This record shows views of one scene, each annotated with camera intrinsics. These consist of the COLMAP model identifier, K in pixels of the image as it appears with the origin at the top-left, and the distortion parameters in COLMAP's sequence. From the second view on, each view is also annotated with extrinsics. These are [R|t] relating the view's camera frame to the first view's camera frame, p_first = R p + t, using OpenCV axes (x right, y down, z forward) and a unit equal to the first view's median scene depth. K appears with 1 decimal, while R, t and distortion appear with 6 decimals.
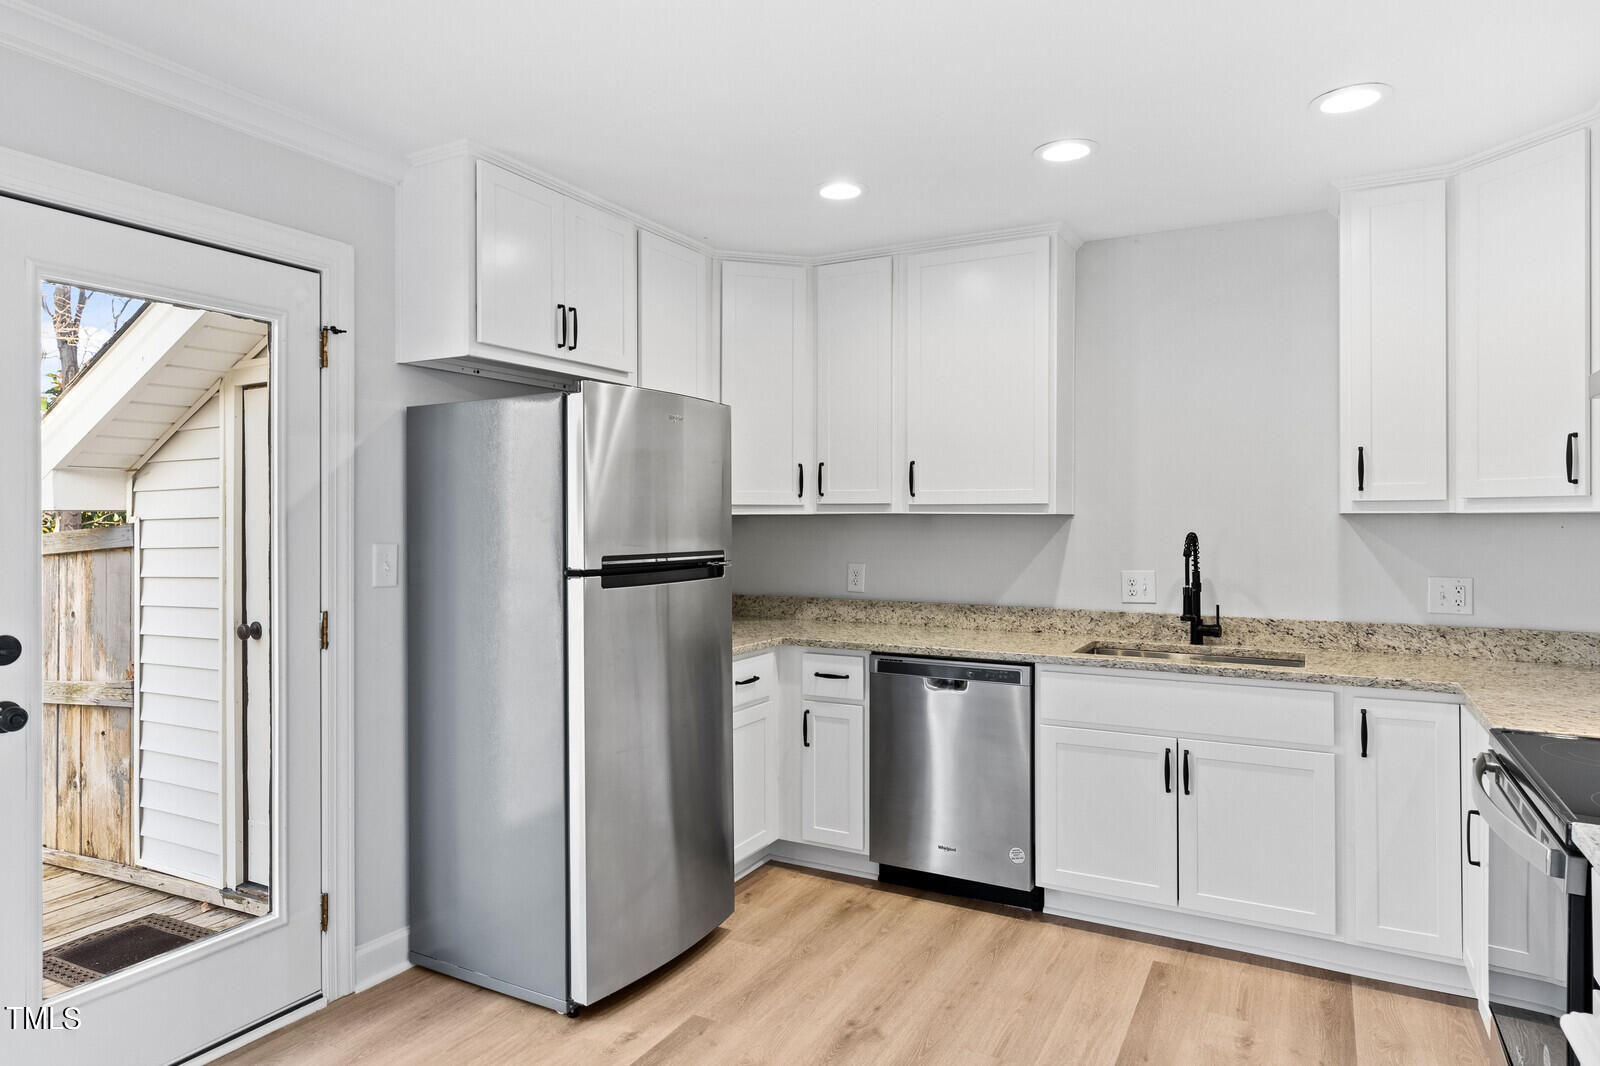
lens RADIAL K [[972.8, 0, 800.0], [0, 972.8, 533.0], [0, 0, 1]] dist [0.001691, 0.000653]
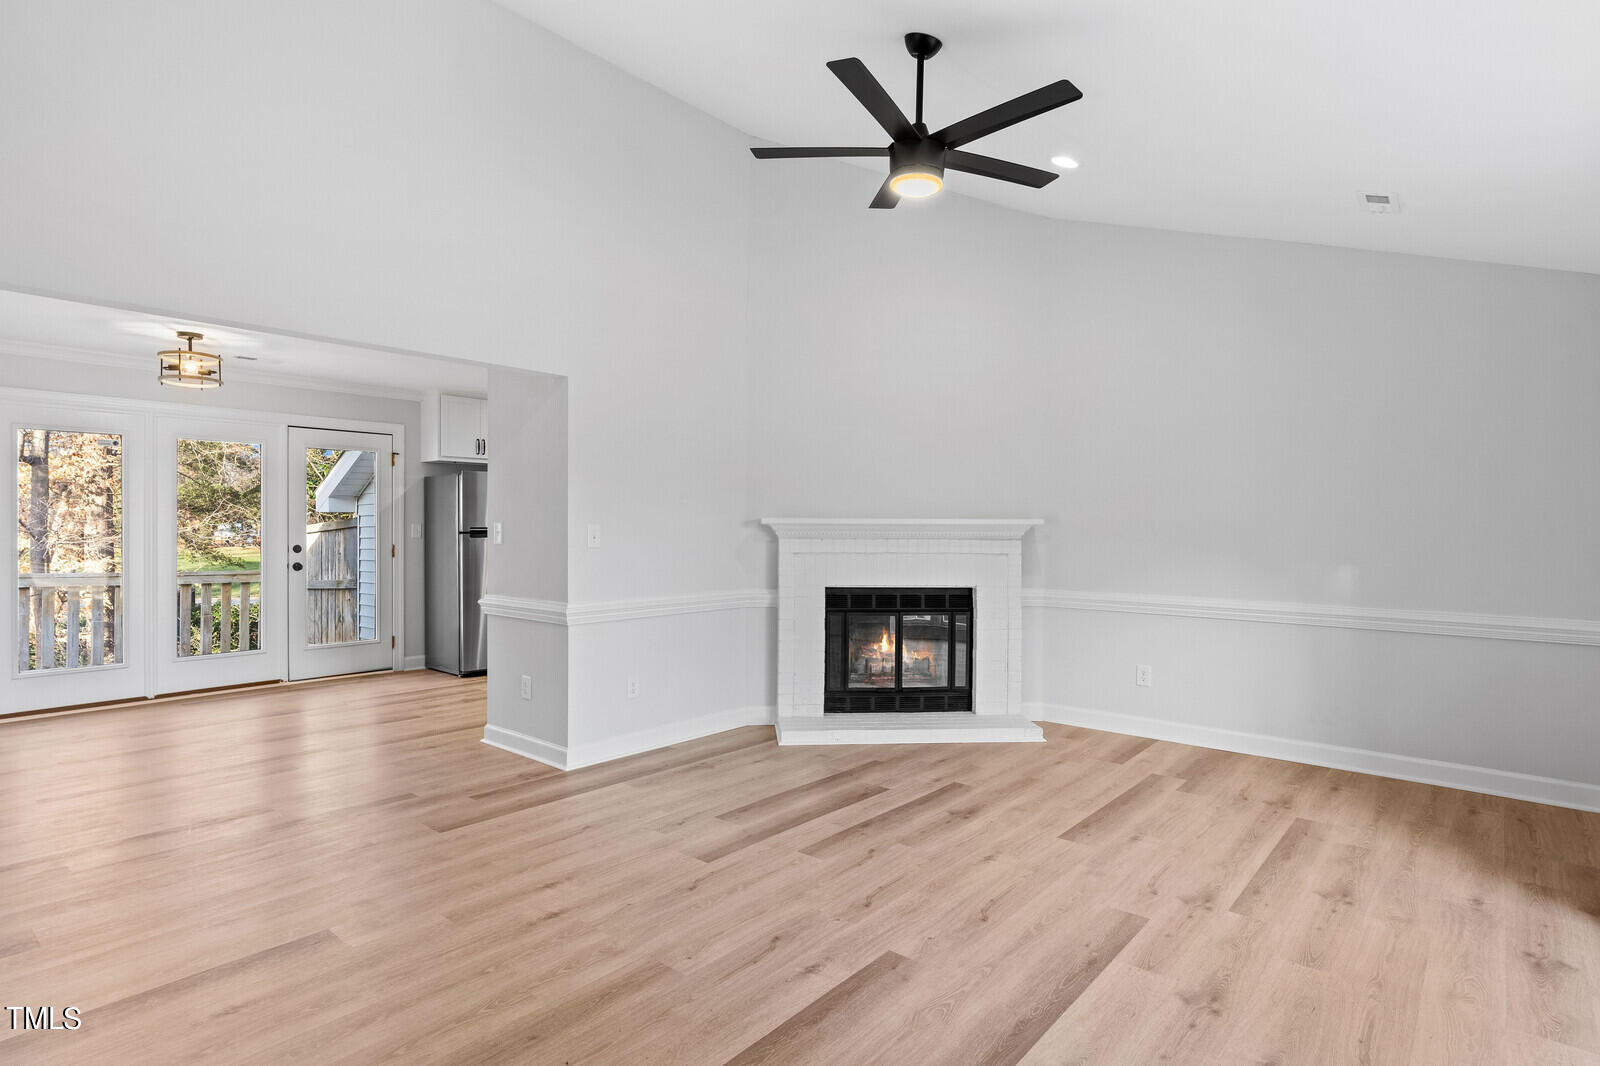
lens RADIAL K [[855.9, 0, 808.3], [0, 855.9, 542.9], [0, 0, 1]] dist [0.000675, -0.000225]
pose [[0.976891, 0.009539, -0.213526, 1.198977], [-0.007690, 0.999925, 0.009488, 0.033541], [0.213600, -0.007627, 0.976891, -1.193439]]
